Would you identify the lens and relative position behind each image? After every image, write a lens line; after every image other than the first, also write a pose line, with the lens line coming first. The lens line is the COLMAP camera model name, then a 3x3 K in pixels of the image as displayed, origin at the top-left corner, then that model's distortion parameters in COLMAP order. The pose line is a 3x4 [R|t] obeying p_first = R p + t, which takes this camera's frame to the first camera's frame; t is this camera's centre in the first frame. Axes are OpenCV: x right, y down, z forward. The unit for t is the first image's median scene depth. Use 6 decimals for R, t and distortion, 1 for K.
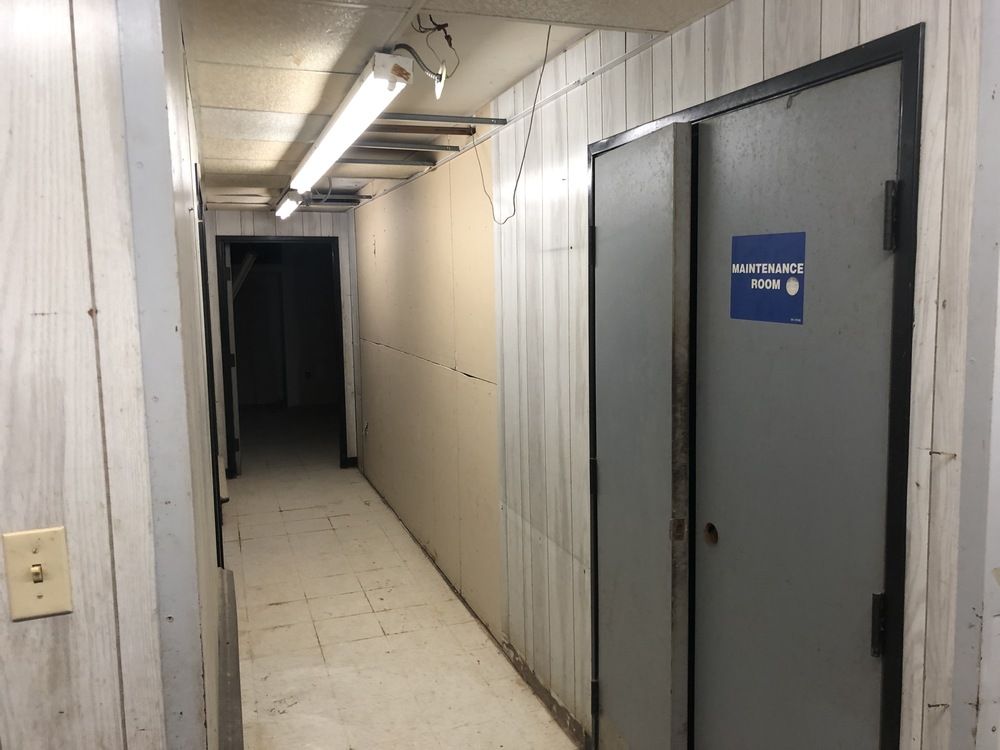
lens RADIAL K [[800.9, 0, 493.5], [0, 800.9, 368.5], [0, 0, 1]] dist [0.031911, -0.031482]
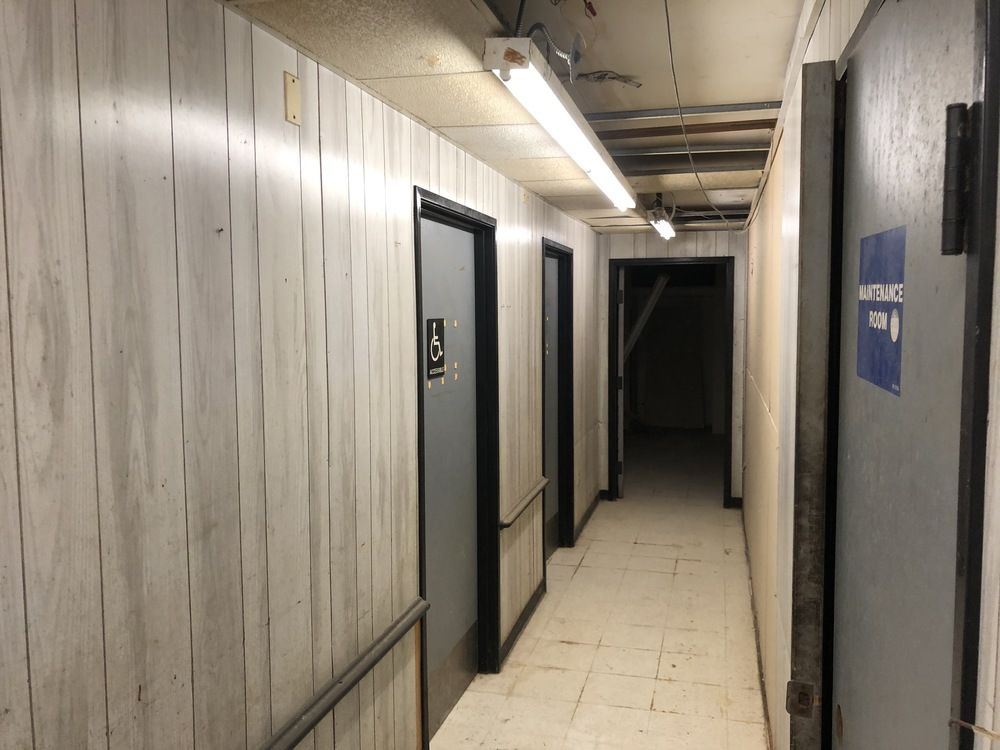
lens RADIAL K [[800.9, 0, 502.0], [0, 800.9, 379.5], [0, 0, 1]] dist [0.031911, -0.031482]
pose [[0.831323, 0.059138, -0.552634, 0.170969], [-0.066554, 0.997761, 0.006655, -0.019383], [0.551790, 0.031248, 0.833397, 0.149814]]
